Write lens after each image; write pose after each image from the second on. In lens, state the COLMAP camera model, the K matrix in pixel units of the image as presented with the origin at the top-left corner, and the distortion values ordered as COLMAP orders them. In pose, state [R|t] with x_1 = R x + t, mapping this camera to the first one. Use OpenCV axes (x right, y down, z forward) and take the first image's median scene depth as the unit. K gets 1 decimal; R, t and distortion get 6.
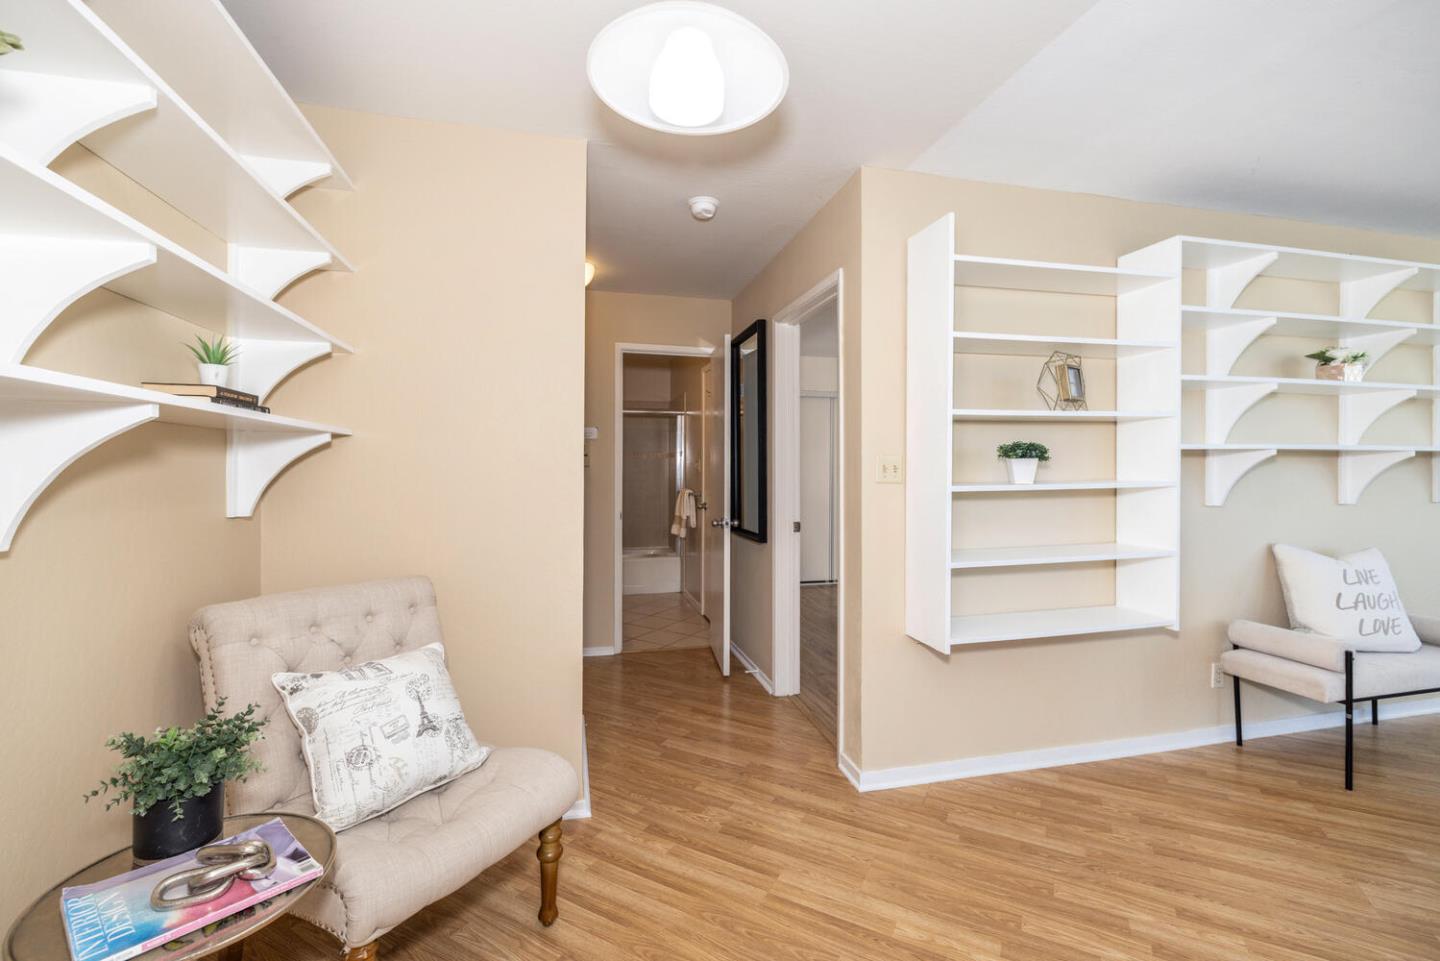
lens RADIAL K [[612.8, 0, 726.7], [0, 612.8, 474.7], [0, 0, 1]] dist [-0.000266, 0.000067]
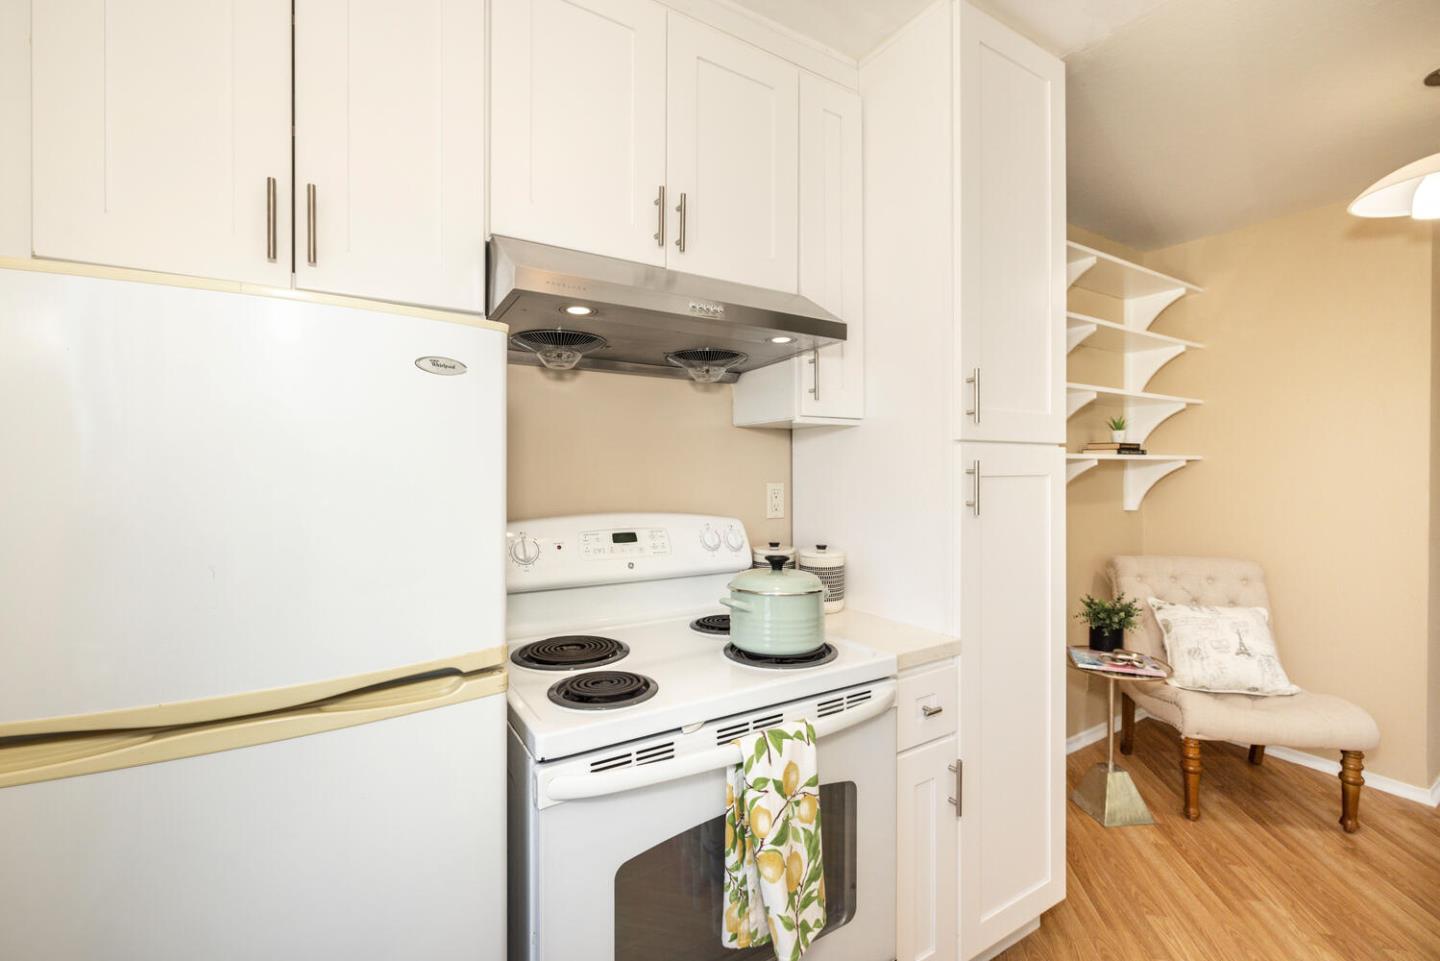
lens RADIAL K [[612.8, 0, 726.7], [0, 612.8, 474.7], [0, 0, 1]] dist [-0.000266, 0.000067]
pose [[0.307206, 0.002642, -0.951639, 0.602570], [0.005493, 0.999975, 0.004549, -0.054909], [0.951627, -0.006624, 0.307183, -0.743680]]
